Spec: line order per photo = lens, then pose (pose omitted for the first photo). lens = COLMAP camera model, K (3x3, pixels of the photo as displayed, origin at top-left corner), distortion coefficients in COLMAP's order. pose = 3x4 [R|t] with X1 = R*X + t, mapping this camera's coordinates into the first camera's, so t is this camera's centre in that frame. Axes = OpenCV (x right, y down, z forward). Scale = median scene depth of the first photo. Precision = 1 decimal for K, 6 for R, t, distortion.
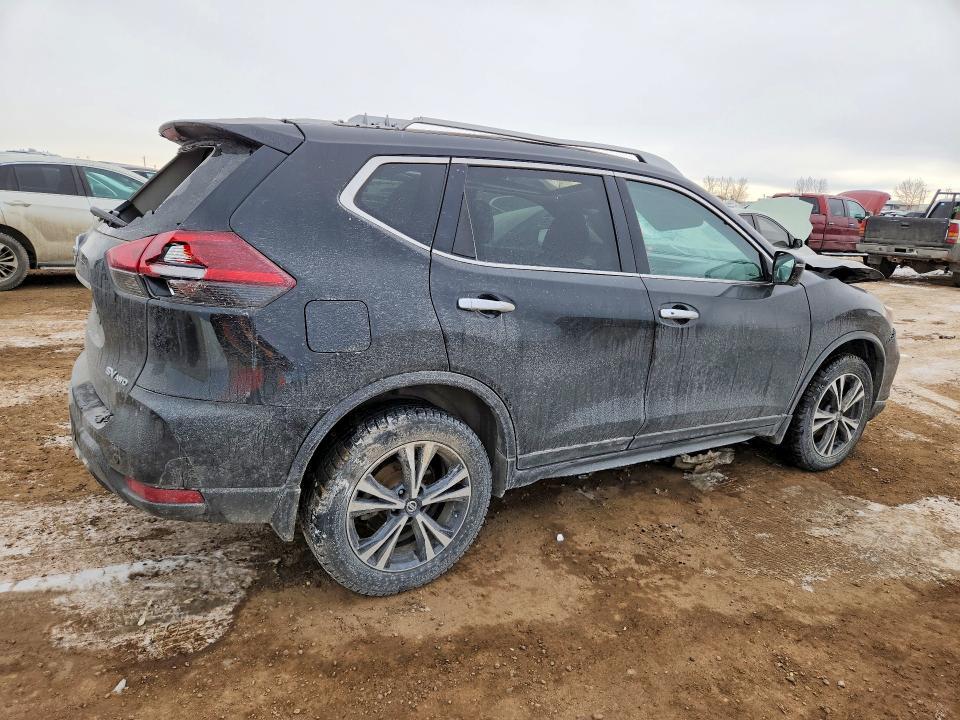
lens RADIAL K [[689.5, 0, 475.4], [0, 689.5, 362.4], [0, 0, 1]] dist [0.007163, -0.006730]
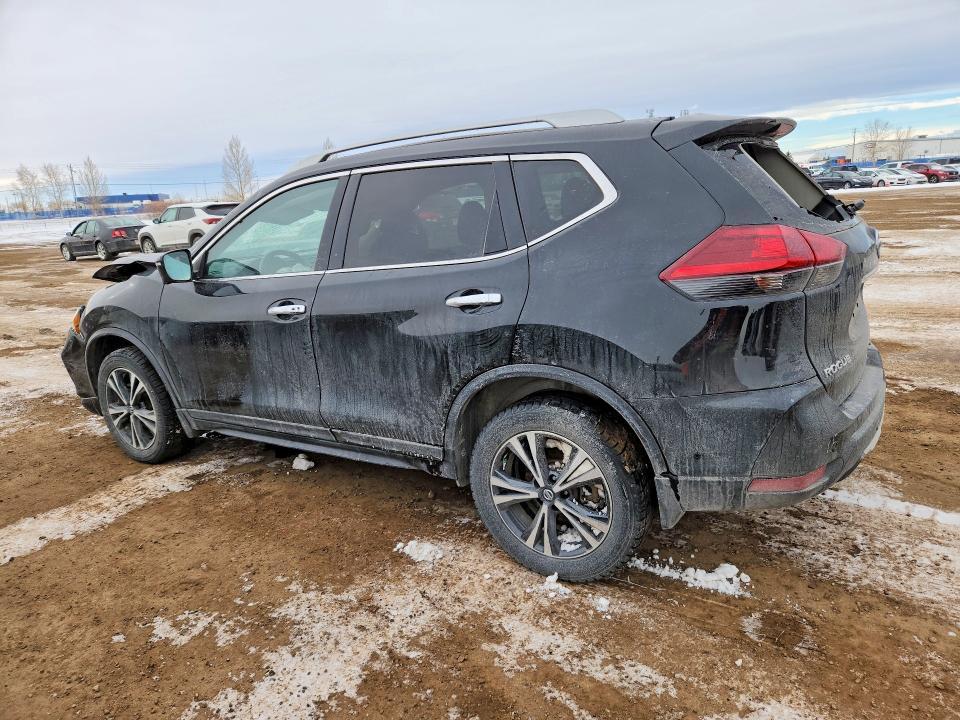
lens RADIAL K [[689.5, 0, 480.6], [0, 689.5, 361.4], [0, 0, 1]] dist [0.007163, -0.006730]
pose [[-0.489228, -0.246975, 0.836456, -1.106230], [0.260536, 0.873890, 0.410411, -0.537984], [-0.832332, 0.418711, -0.363186, 1.792803]]
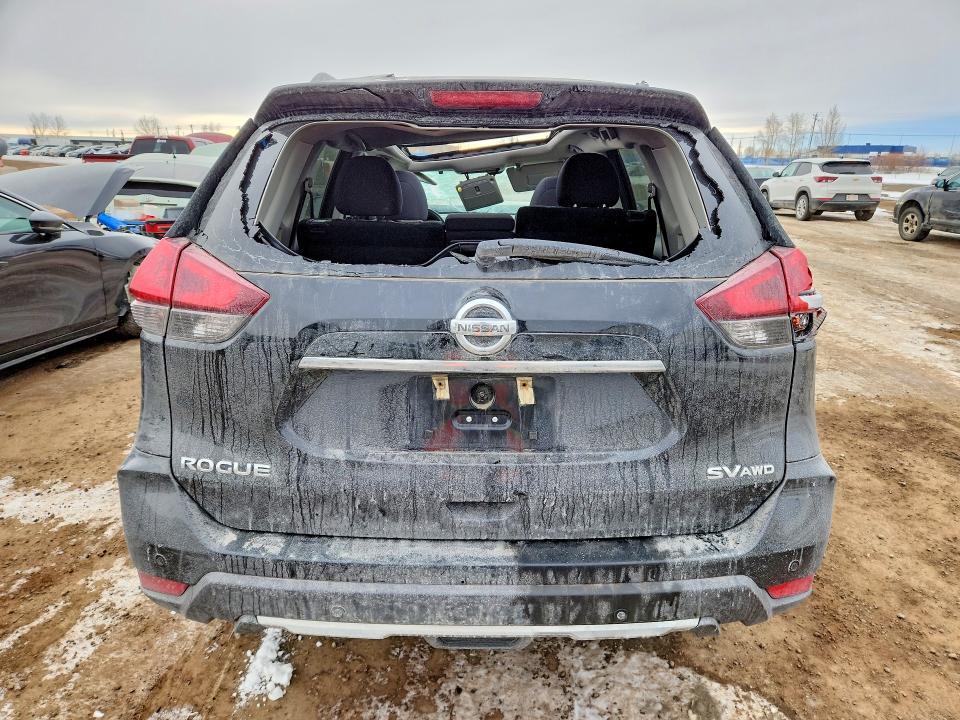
lens RADIAL K [[689.5, 0, 486.1], [0, 689.5, 354.6], [0, 0, 1]] dist [0.007163, -0.006730]
pose [[0.507589, -0.294803, 0.809596, -0.939337], [0.264265, 0.947622, 0.179379, -0.210728], [-0.820072, 0.122897, 0.558908, 0.644993]]
